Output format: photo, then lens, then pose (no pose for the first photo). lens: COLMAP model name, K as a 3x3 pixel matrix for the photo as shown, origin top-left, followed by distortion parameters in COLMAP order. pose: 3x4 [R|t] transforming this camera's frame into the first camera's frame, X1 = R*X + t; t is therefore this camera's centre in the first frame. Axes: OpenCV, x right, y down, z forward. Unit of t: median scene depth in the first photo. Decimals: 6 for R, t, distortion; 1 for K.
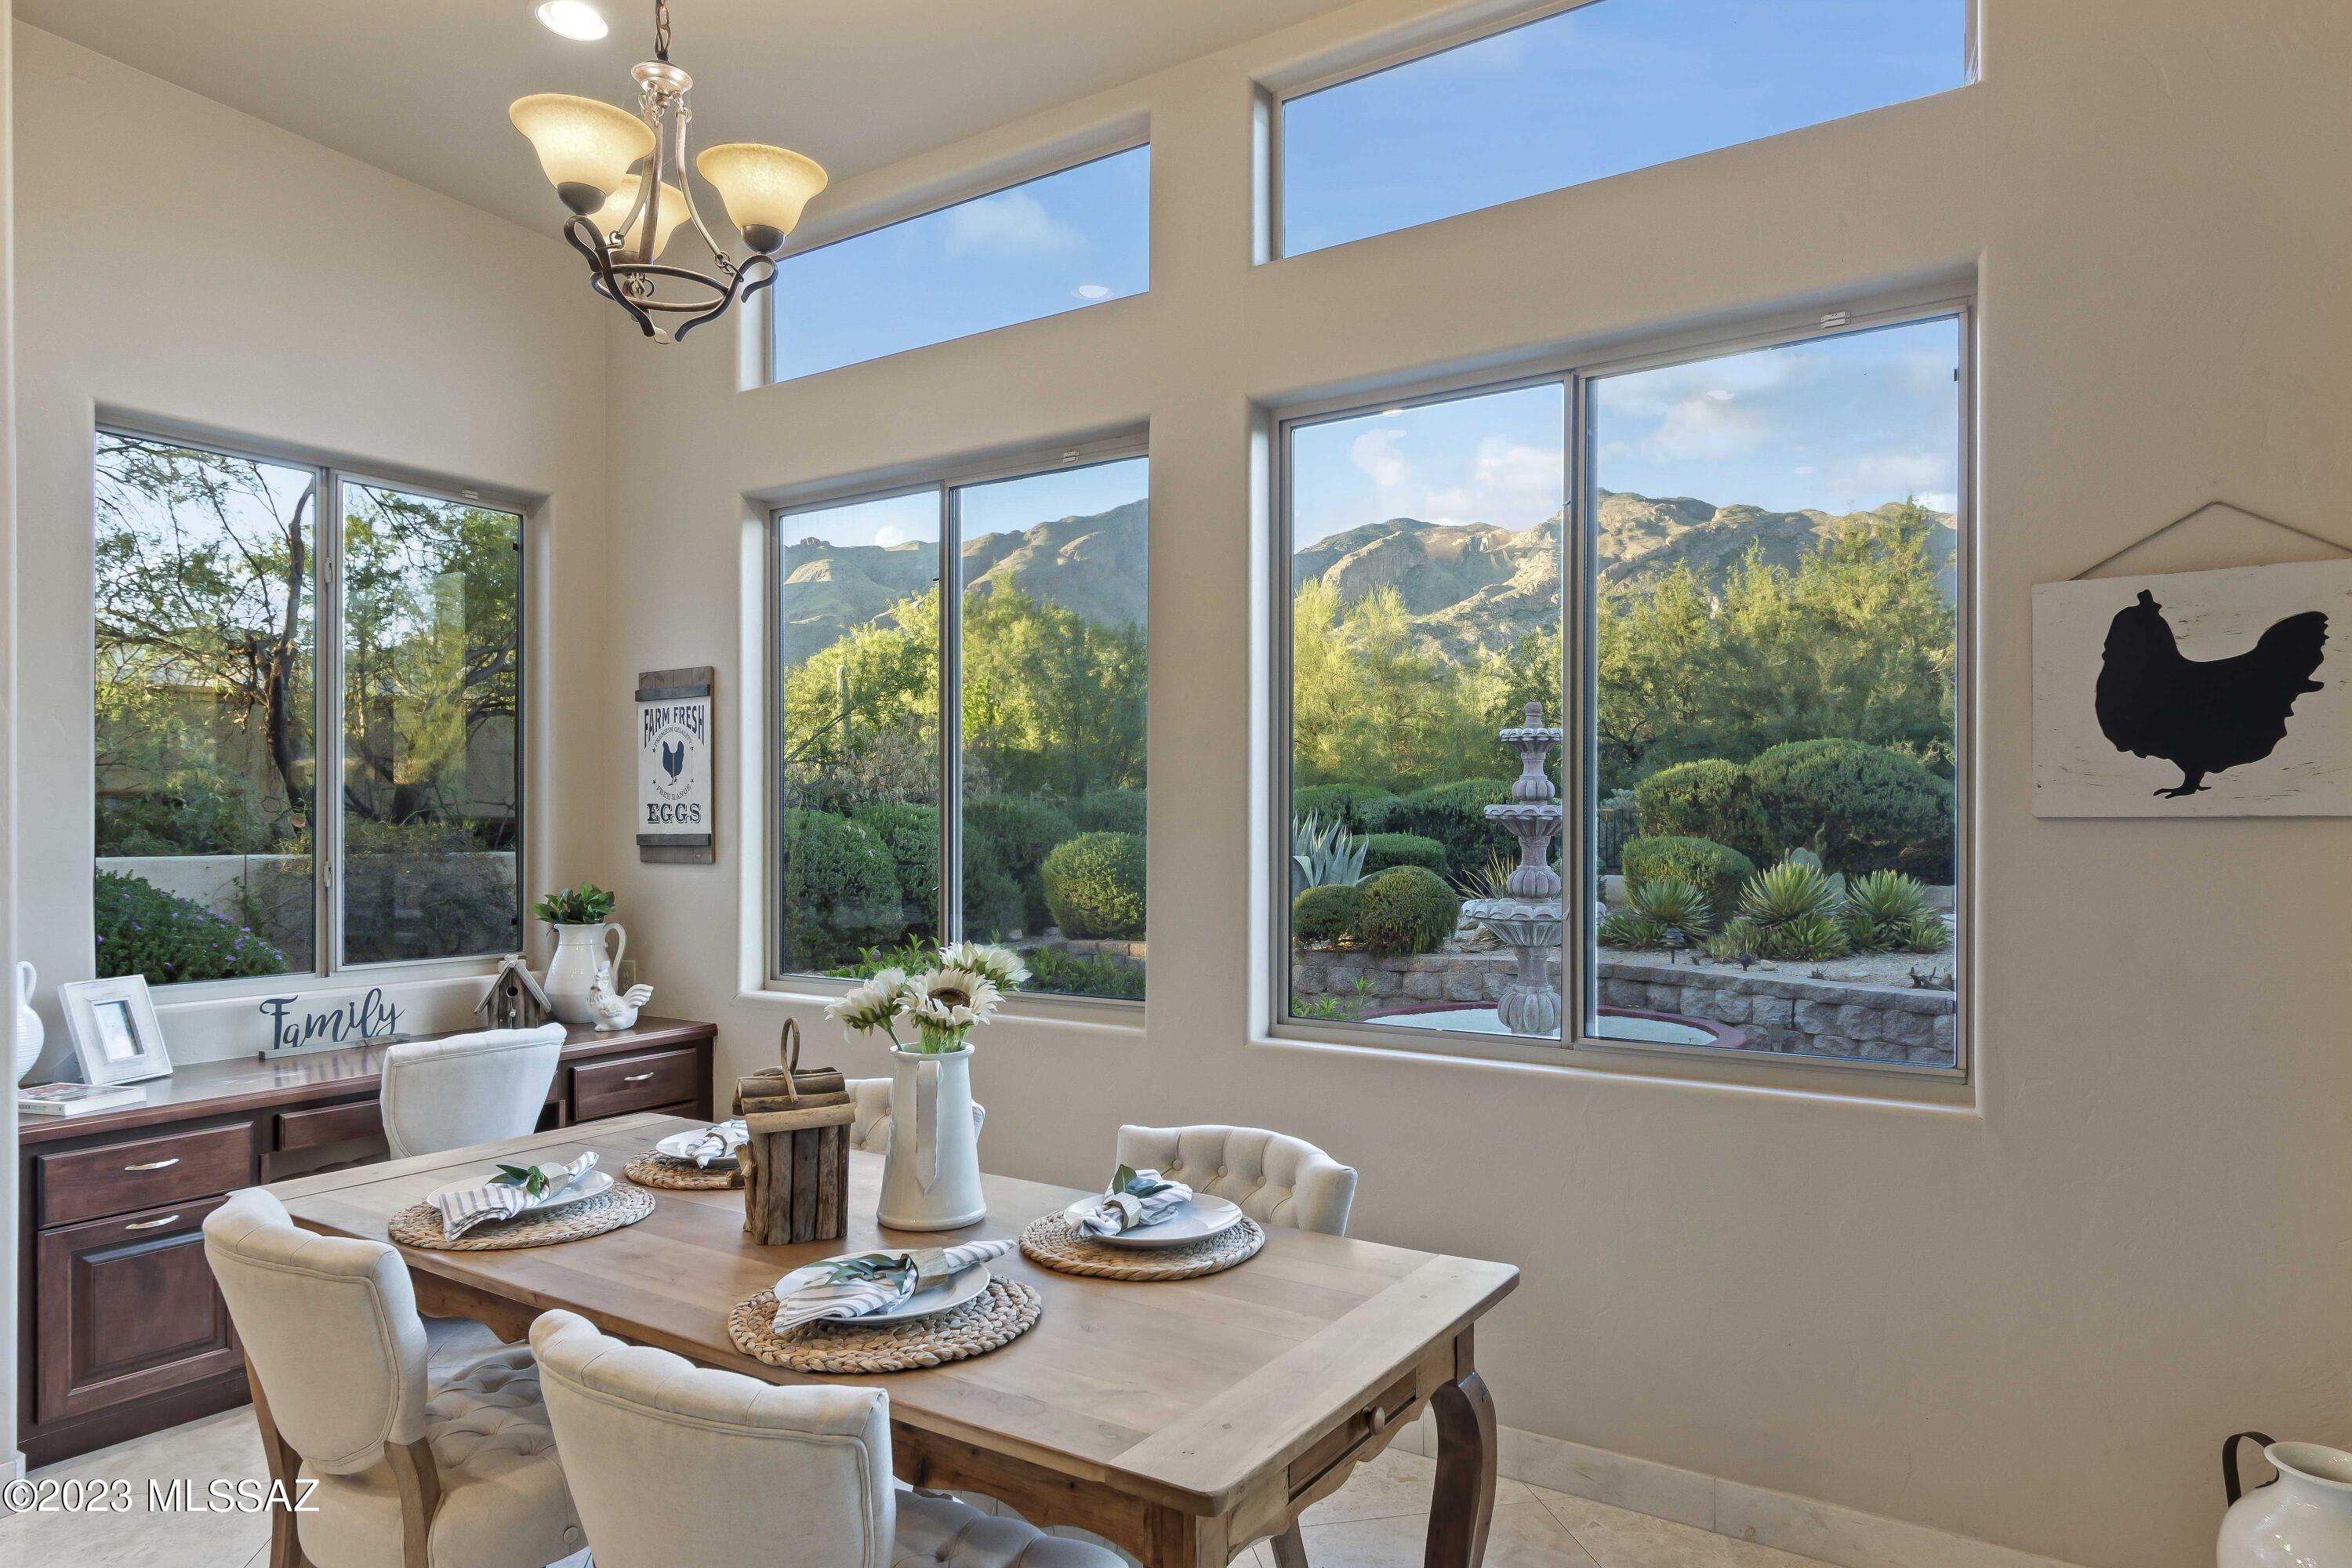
lens RADIAL K [[1429.2, 0, 1164.9], [0, 1429.2, 824.5], [0, 0, 1]] dist [0.000608, -0.000656]
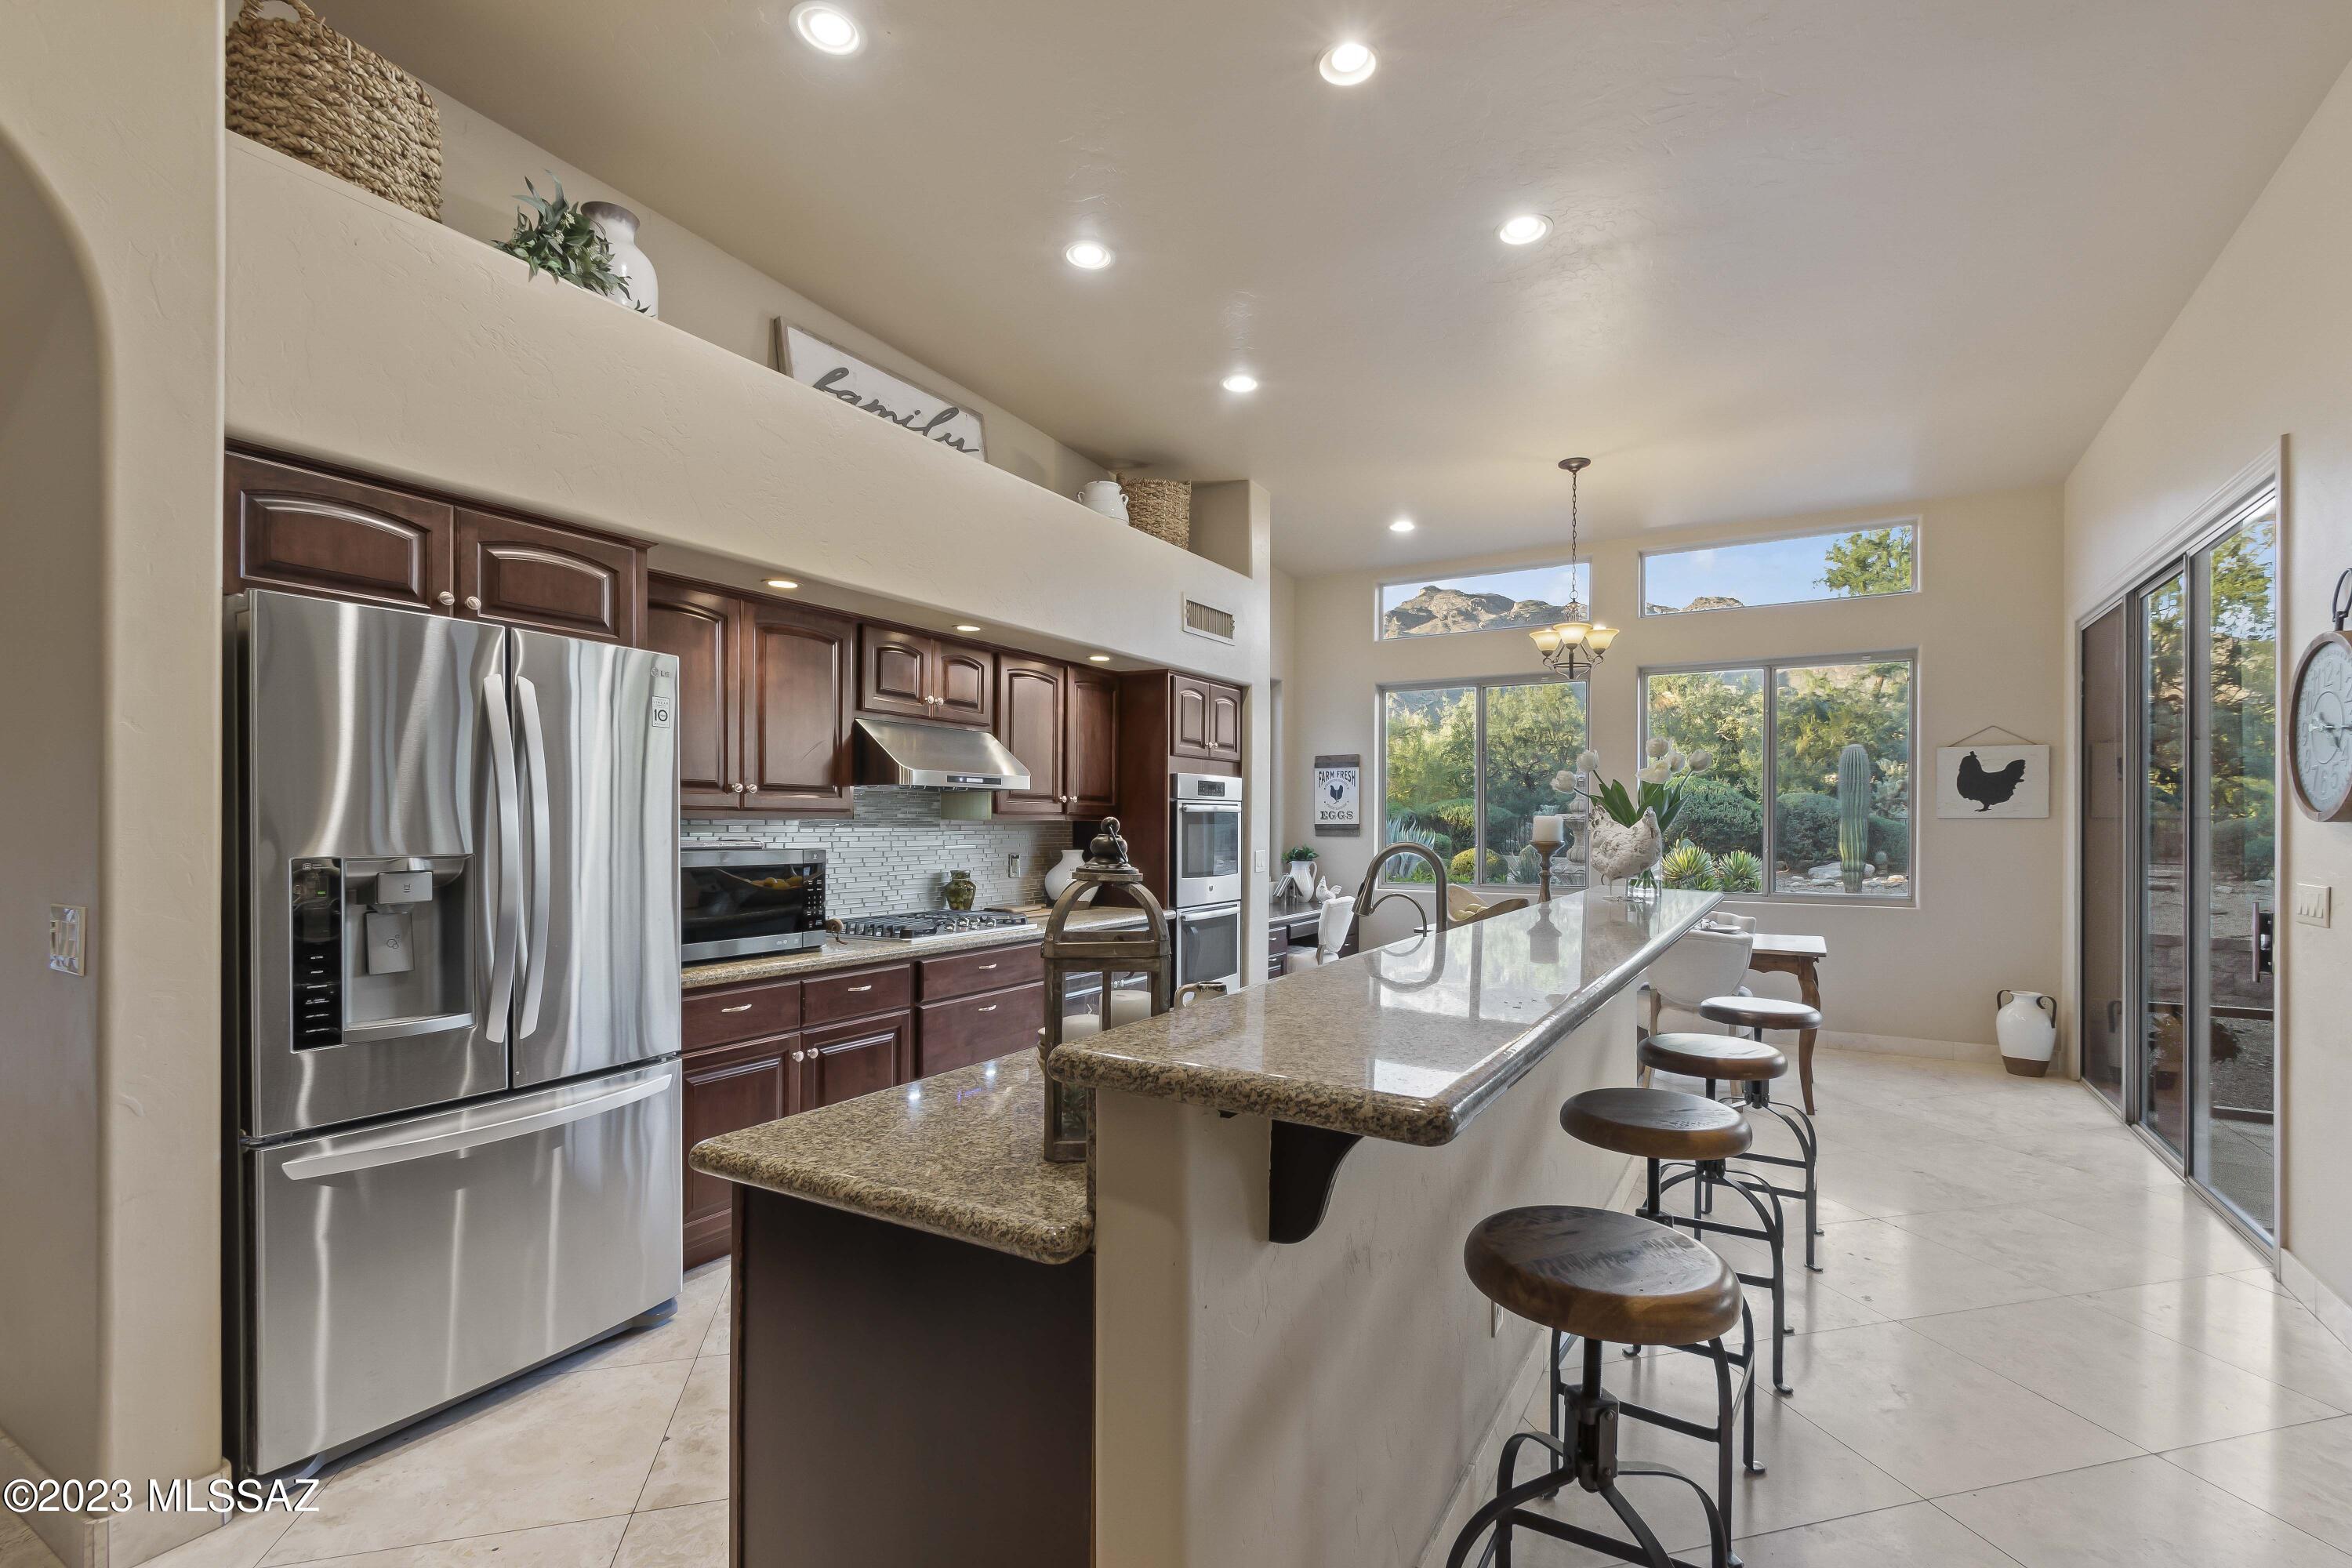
lens RADIAL K [[1052.4, 0, 1172.9], [0, 1052.4, 823.7], [0, 0, 1]] dist [0.003842, -0.003602]
pose [[0.998413, 0.004719, 0.056117, -0.724911], [-0.004493, 0.999981, -0.004155, 0.014987], [-0.056136, 0.003897, 0.998416, -0.748241]]
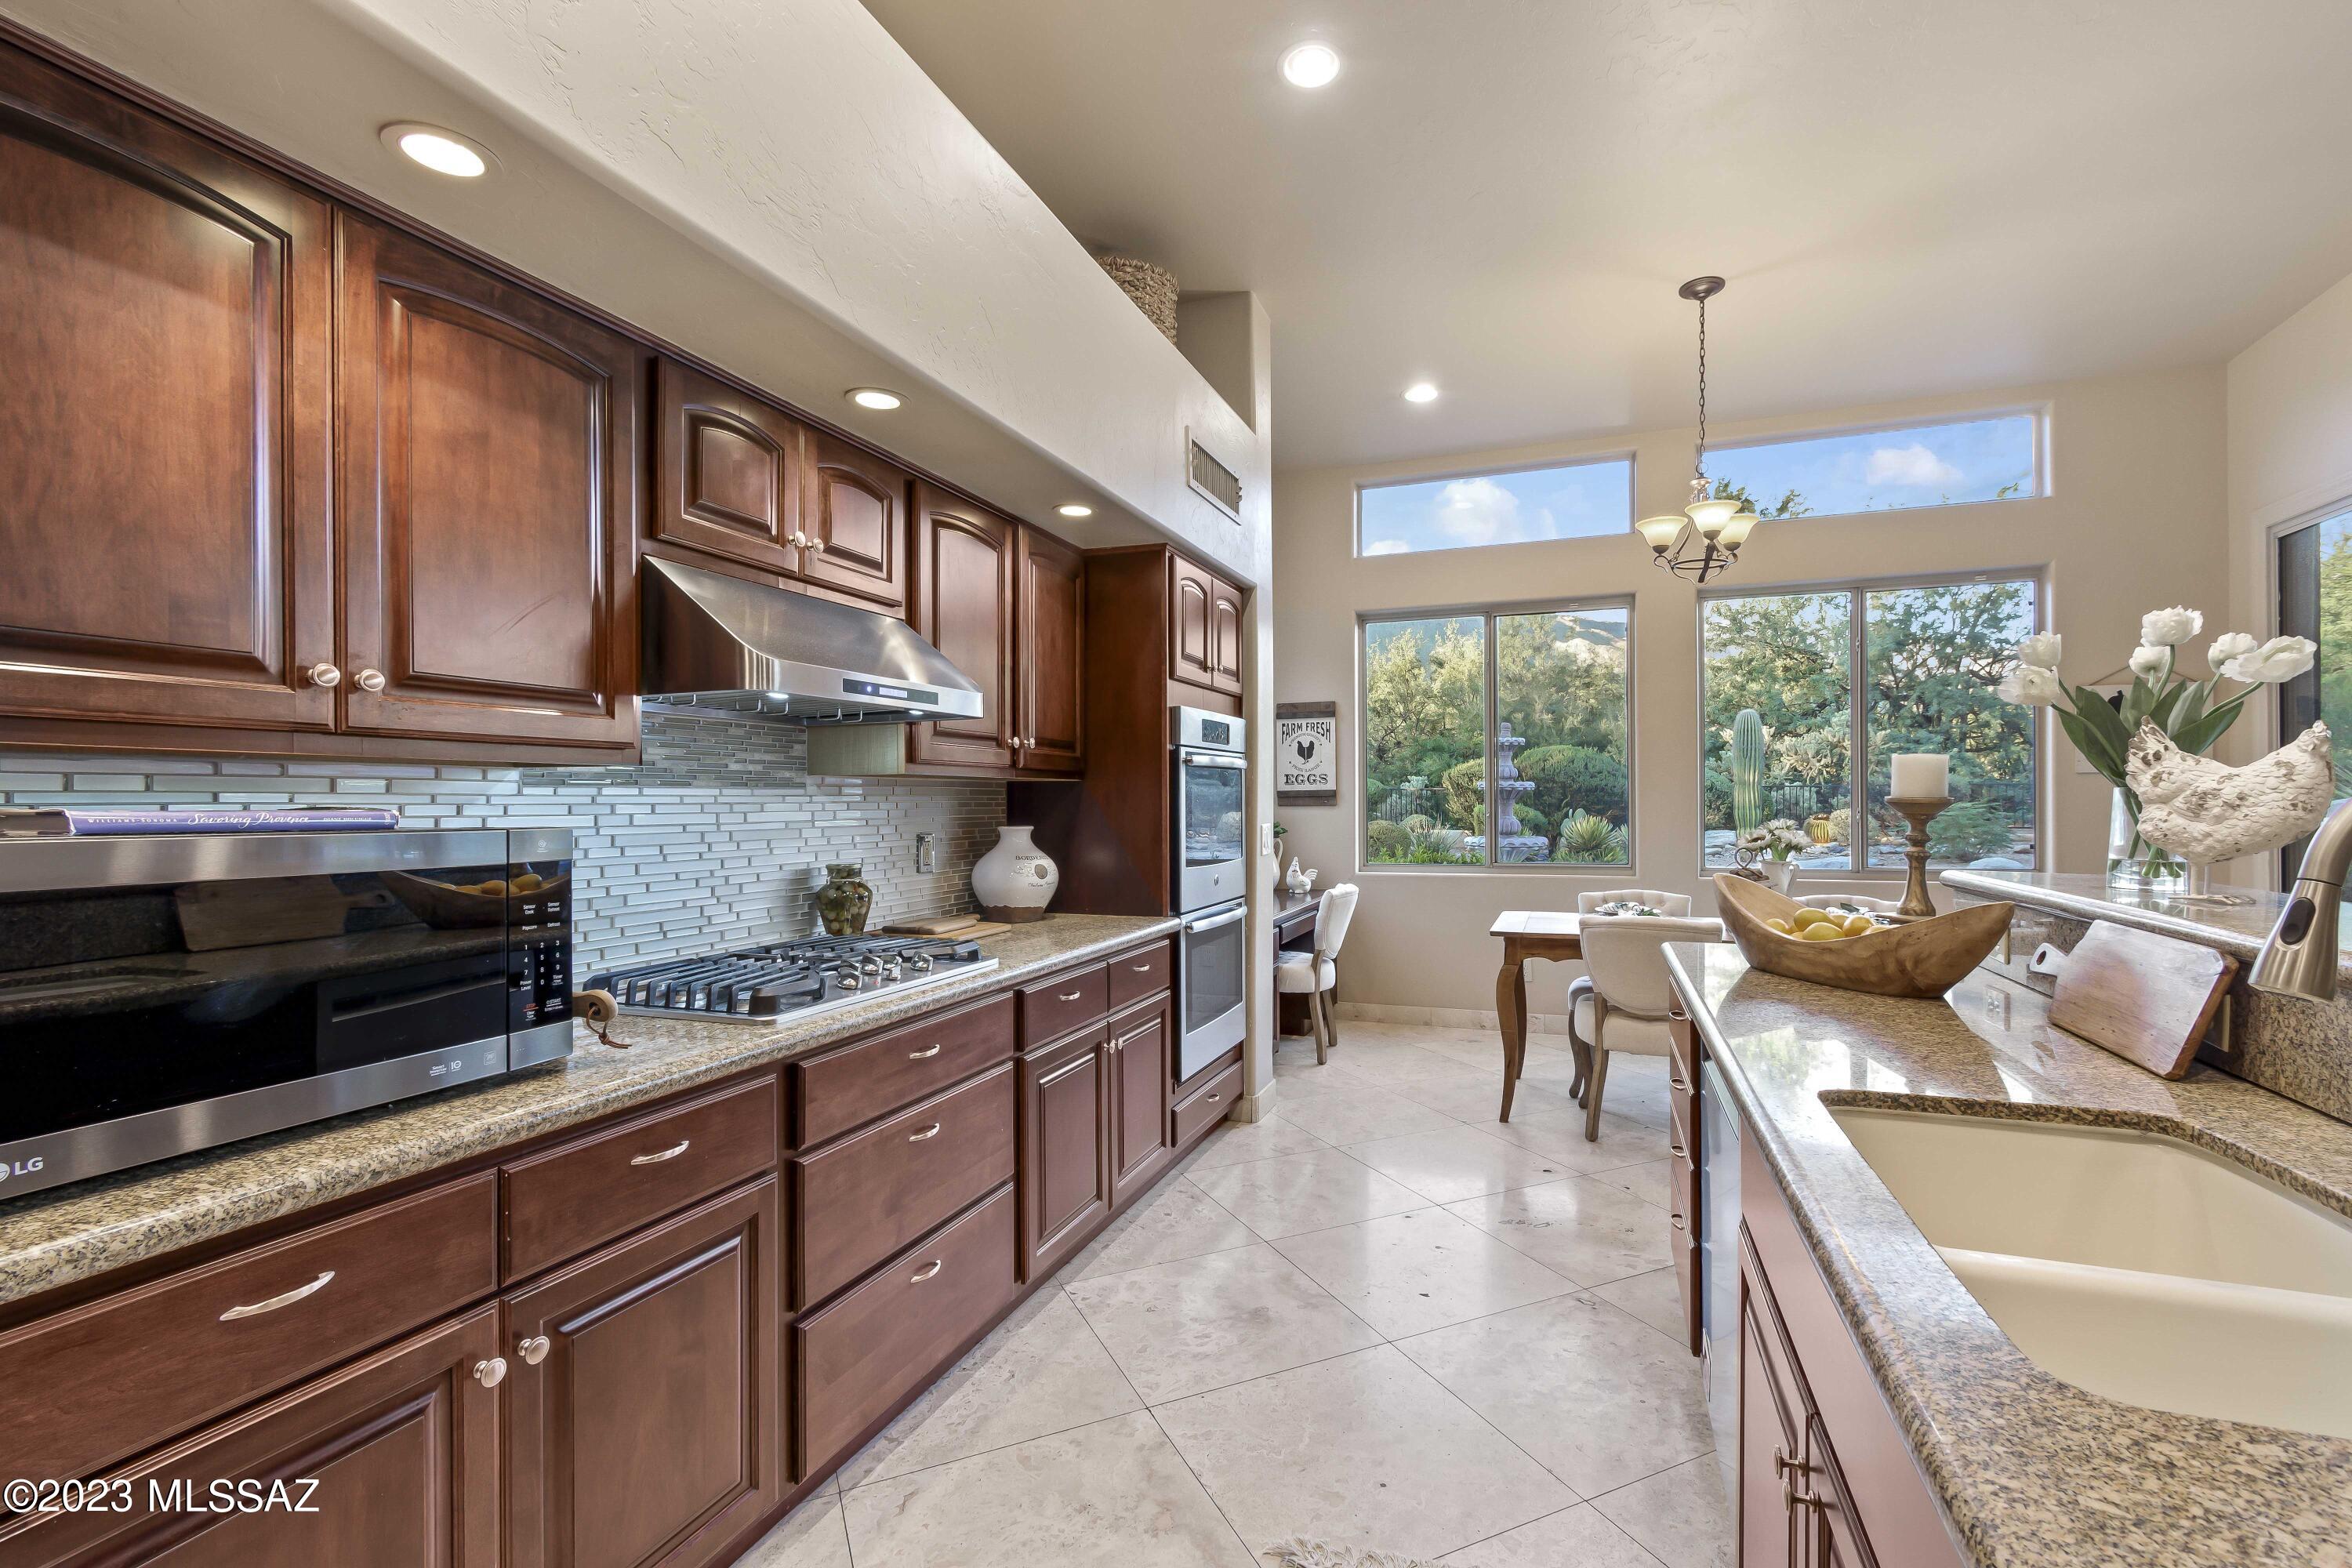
lens RADIAL K [[1052.4, 0, 1187.0], [0, 1052.4, 799.0], [0, 0, 1]] dist [0.003842, -0.003602]
pose [[0.971594, -0.004134, 0.236620, -0.832489], [0.005841, 0.999962, -0.006515, 0.026300], [-0.236584, 0.007712, 0.971581, -0.304798]]
